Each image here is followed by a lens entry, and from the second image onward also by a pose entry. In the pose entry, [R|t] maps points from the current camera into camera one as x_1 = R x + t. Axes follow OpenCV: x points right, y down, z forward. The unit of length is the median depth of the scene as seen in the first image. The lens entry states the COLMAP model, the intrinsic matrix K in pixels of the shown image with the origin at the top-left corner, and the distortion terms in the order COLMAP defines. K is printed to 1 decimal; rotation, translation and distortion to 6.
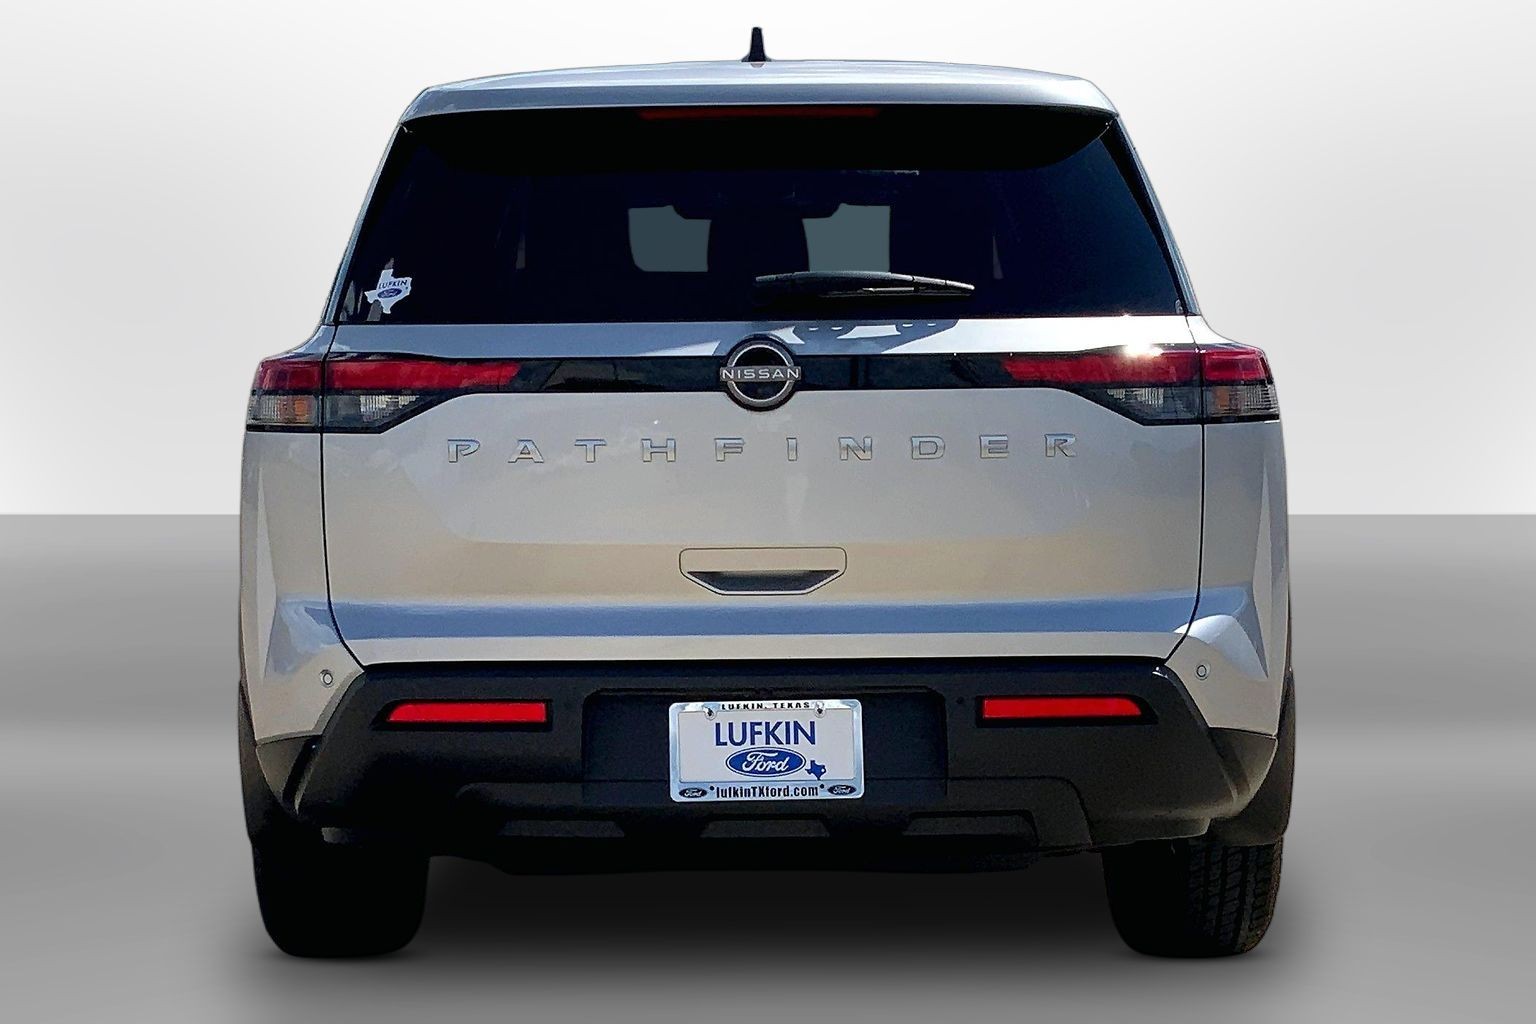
lens RADIAL K [[2508.0, 0, 748.3], [0, 2508.0, 565.1], [0, 0, 1]] dist [0.041710, 0.000000]
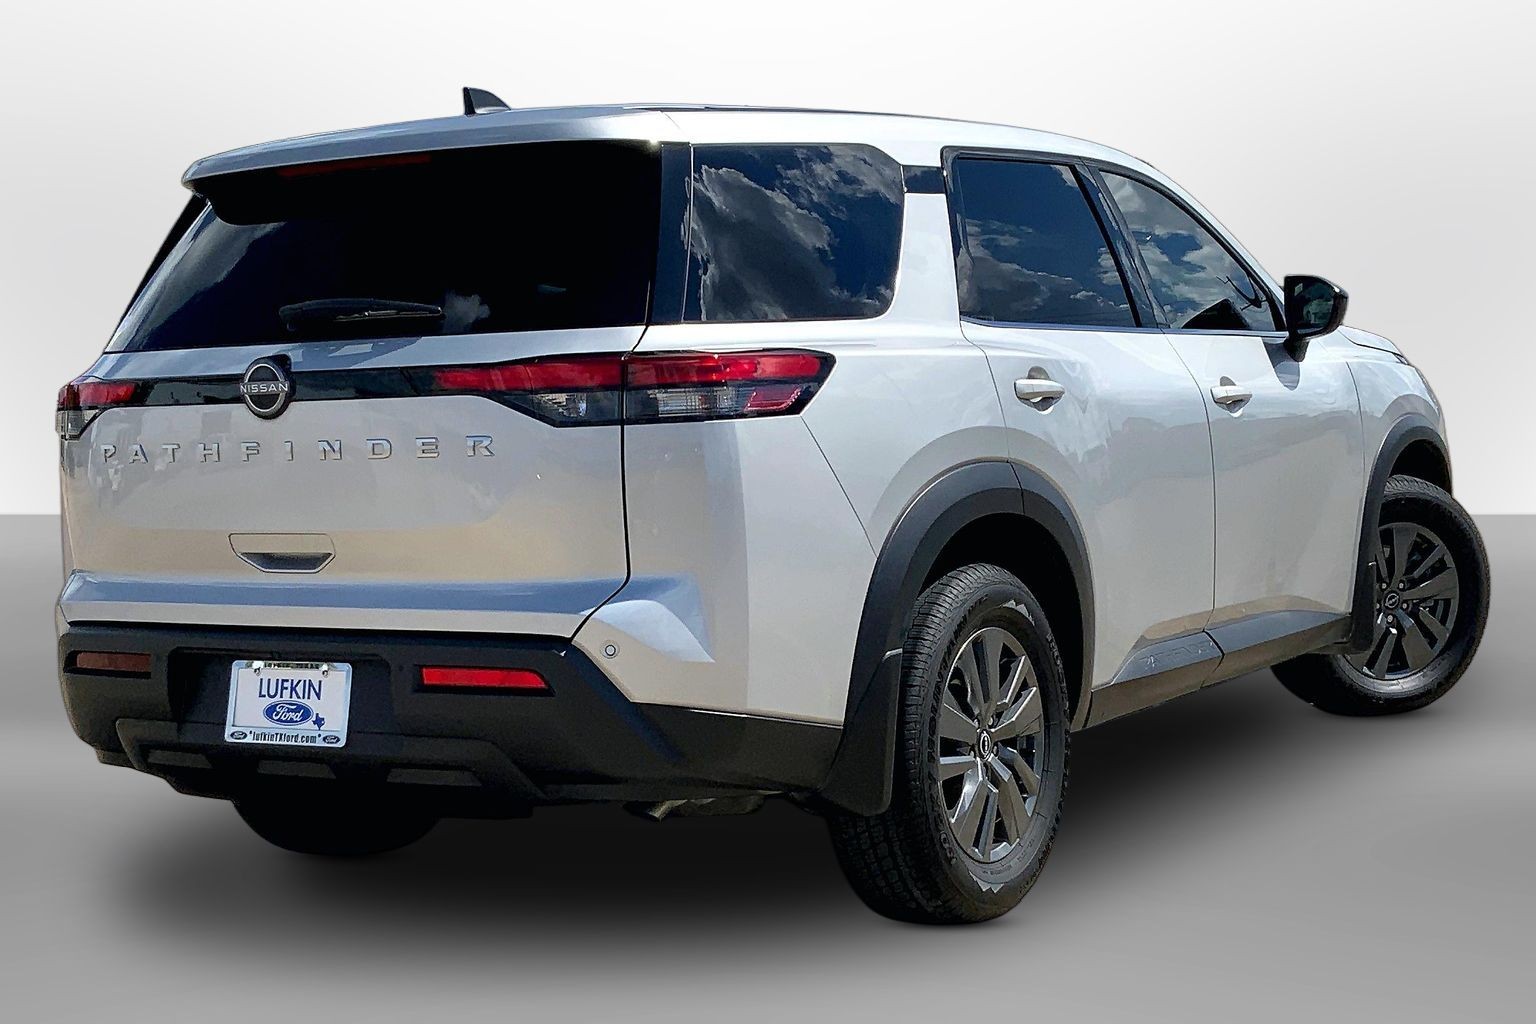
lens RADIAL K [[2907.6, 0, 750.3], [0, 2907.6, 553.2], [0, 0, 1]] dist [-0.404340, 0.000000]
pose [[0.845565, 0.017117, -0.533598, 0.919184], [-0.017279, 0.999840, 0.004693, -0.007524], [0.533593, 0.005252, 0.845725, -0.037446]]
